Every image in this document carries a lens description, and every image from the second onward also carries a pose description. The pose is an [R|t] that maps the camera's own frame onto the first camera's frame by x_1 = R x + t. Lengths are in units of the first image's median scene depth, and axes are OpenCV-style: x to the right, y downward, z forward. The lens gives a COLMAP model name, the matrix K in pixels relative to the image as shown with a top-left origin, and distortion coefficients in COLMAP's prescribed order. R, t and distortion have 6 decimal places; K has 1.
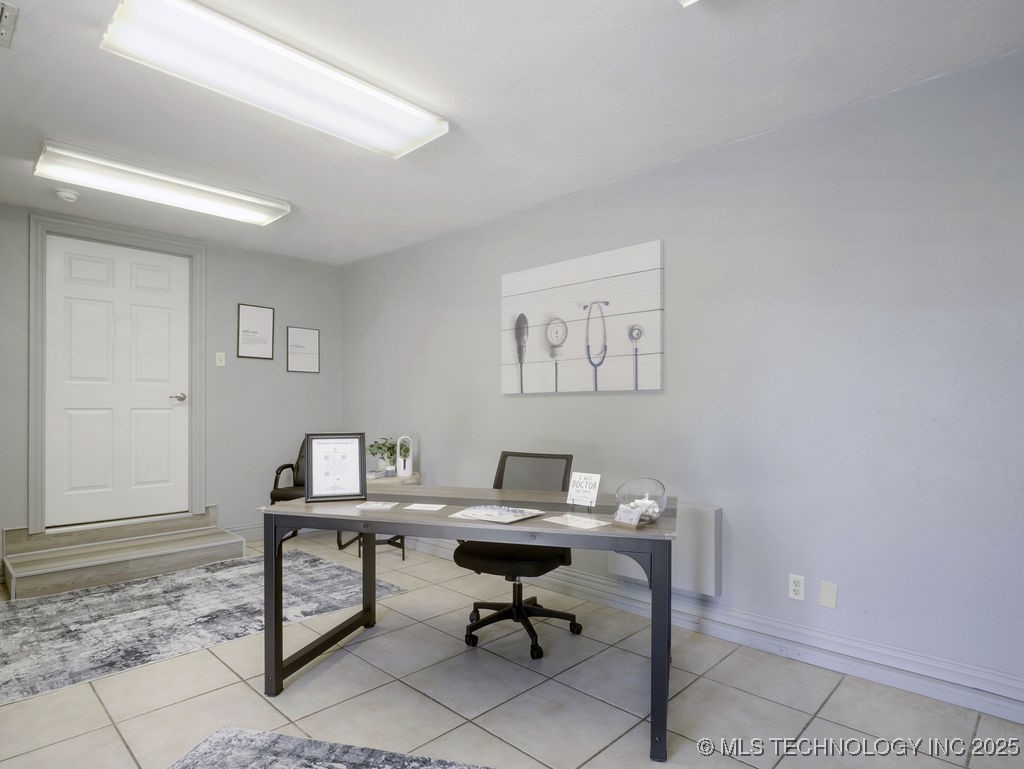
lens RADIAL K [[571.7, 0, 511.0], [0, 571.7, 401.5], [0, 0, 1]] dist [-0.007541, 0.001448]
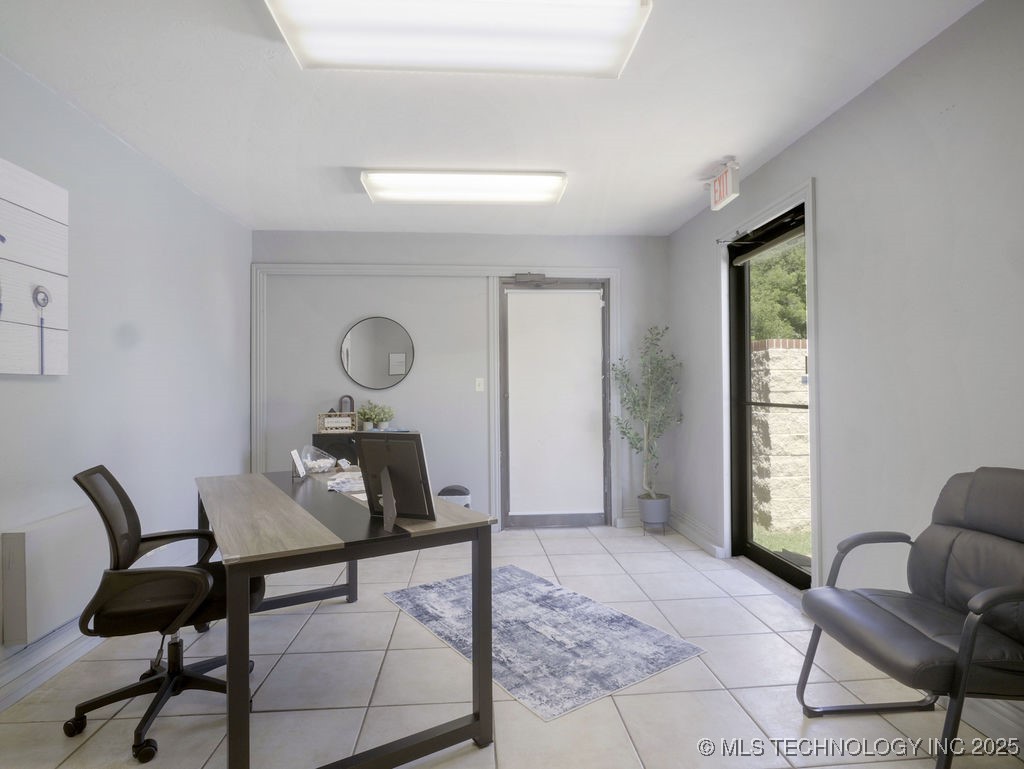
lens RADIAL K [[571.7, 0, 511.0], [0, 571.7, 401.5], [0, 0, 1]] dist [-0.007541, 0.001448]
pose [[-0.748801, -0.004445, 0.662780, -0.713711], [0.001704, 0.999961, 0.008631, 0.008708], [-0.662792, 0.007592, -0.748765, 1.141683]]
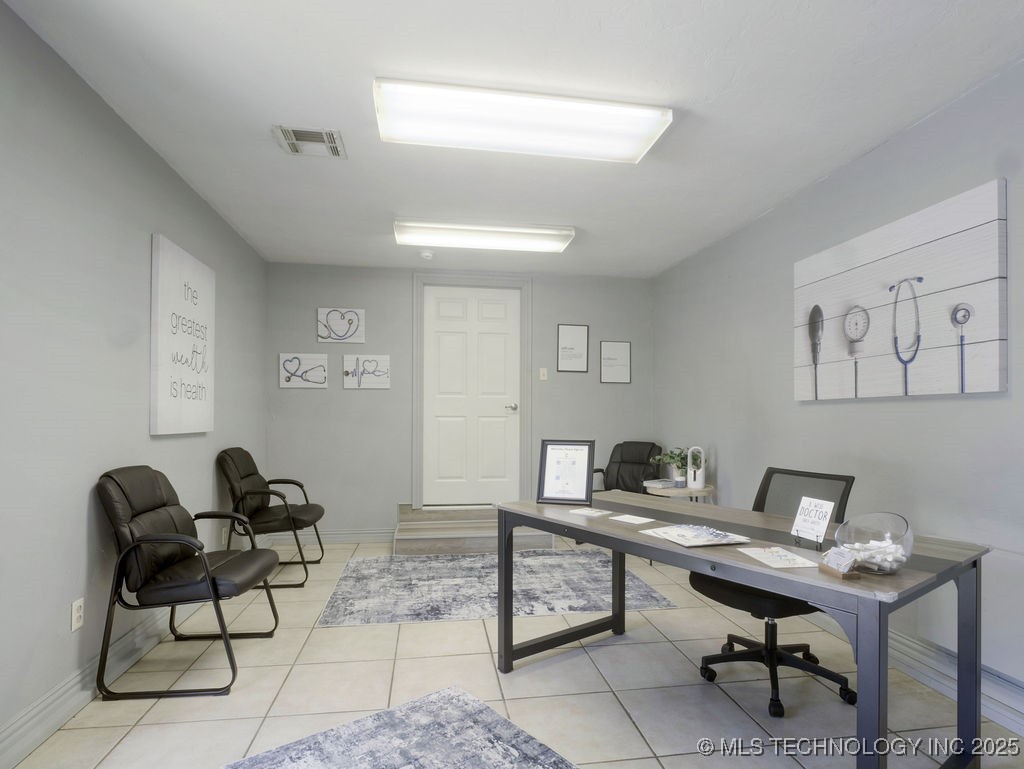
lens RADIAL K [[561.3, 0, 515.8], [0, 561.3, 409.6], [0, 0, 1]] dist [-0.008169, 0.000199]
pose [[0.801924, -0.003274, -0.597417, 0.186755], [0.001220, 0.999992, -0.003842, 0.002723], [0.597425, 0.002352, 0.801922, 0.092652]]
